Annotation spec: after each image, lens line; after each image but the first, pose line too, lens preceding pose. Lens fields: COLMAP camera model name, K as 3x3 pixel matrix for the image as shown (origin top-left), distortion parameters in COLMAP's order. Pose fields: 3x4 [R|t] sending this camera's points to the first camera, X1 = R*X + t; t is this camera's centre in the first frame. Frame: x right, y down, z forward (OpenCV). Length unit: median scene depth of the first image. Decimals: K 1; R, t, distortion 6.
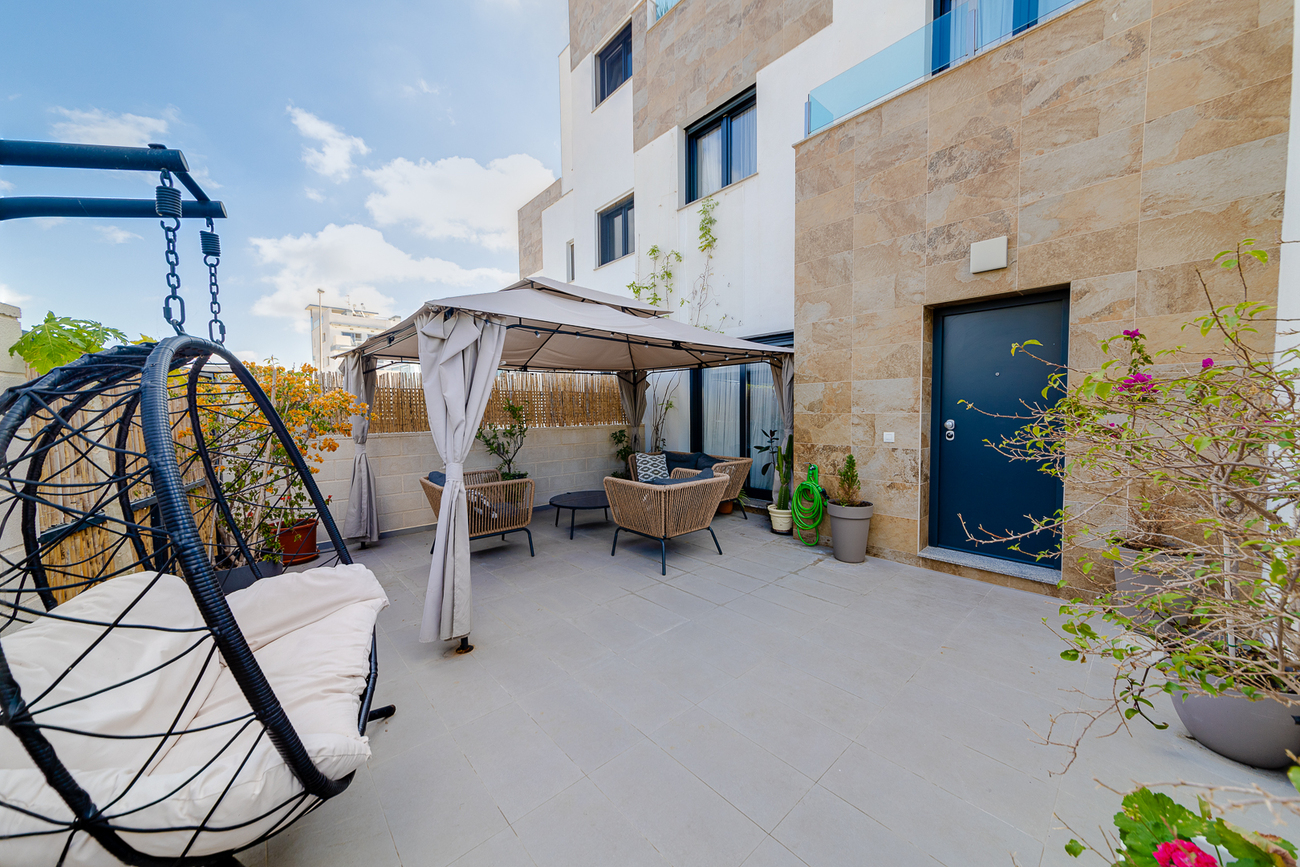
lens RADIAL K [[465.5, 0, 651.5], [0, 465.5, 443.9], [0, 0, 1]] dist [-0.000891, -0.000031]
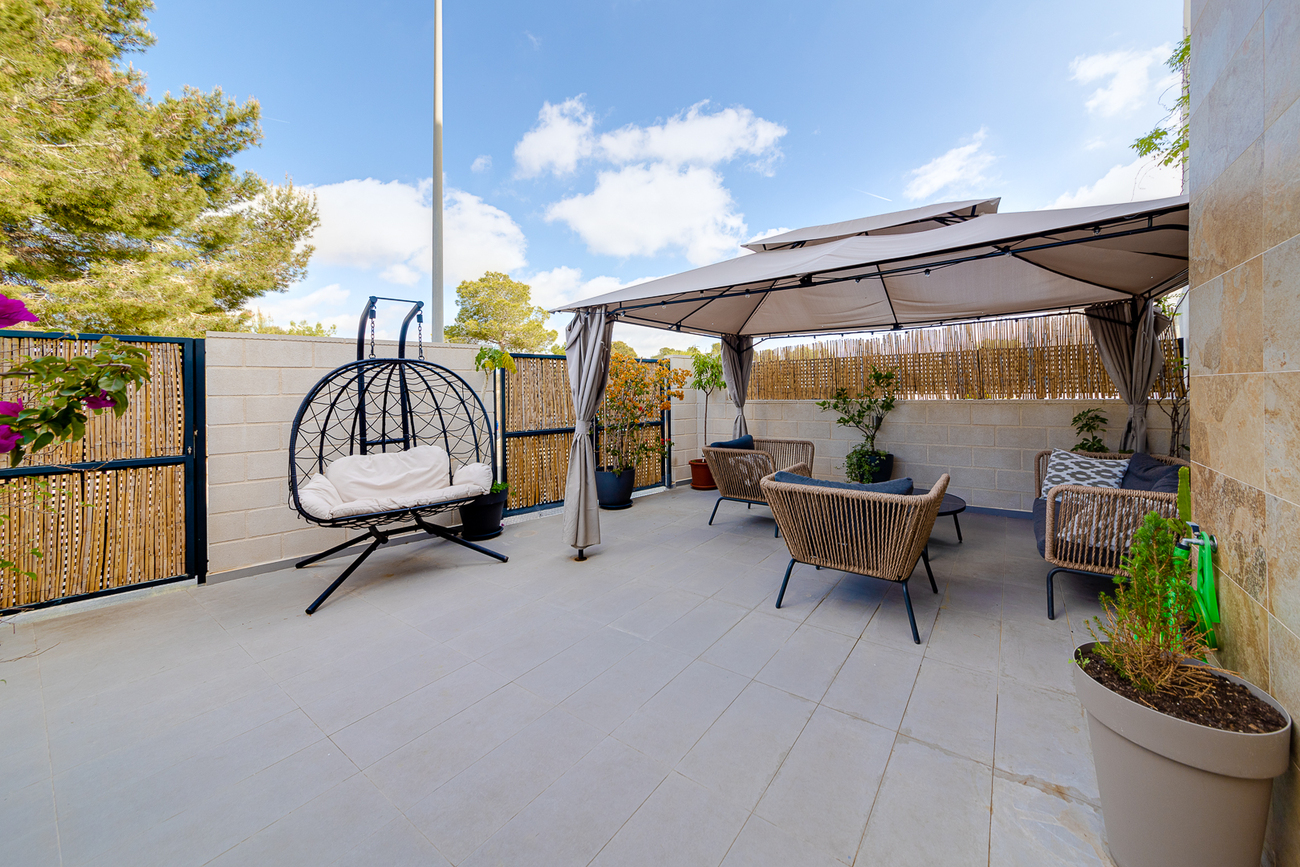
lens RADIAL K [[469.7, 0, 652.8], [0, 469.7, 387.7], [0, 0, 1]] dist [0.000530, 0.000050]
pose [[0.194580, 0.000394, -0.980887, 0.523096], [-0.053690, 0.998505, -0.010250, -0.026507], [0.979416, 0.054658, 0.194310, 0.497927]]
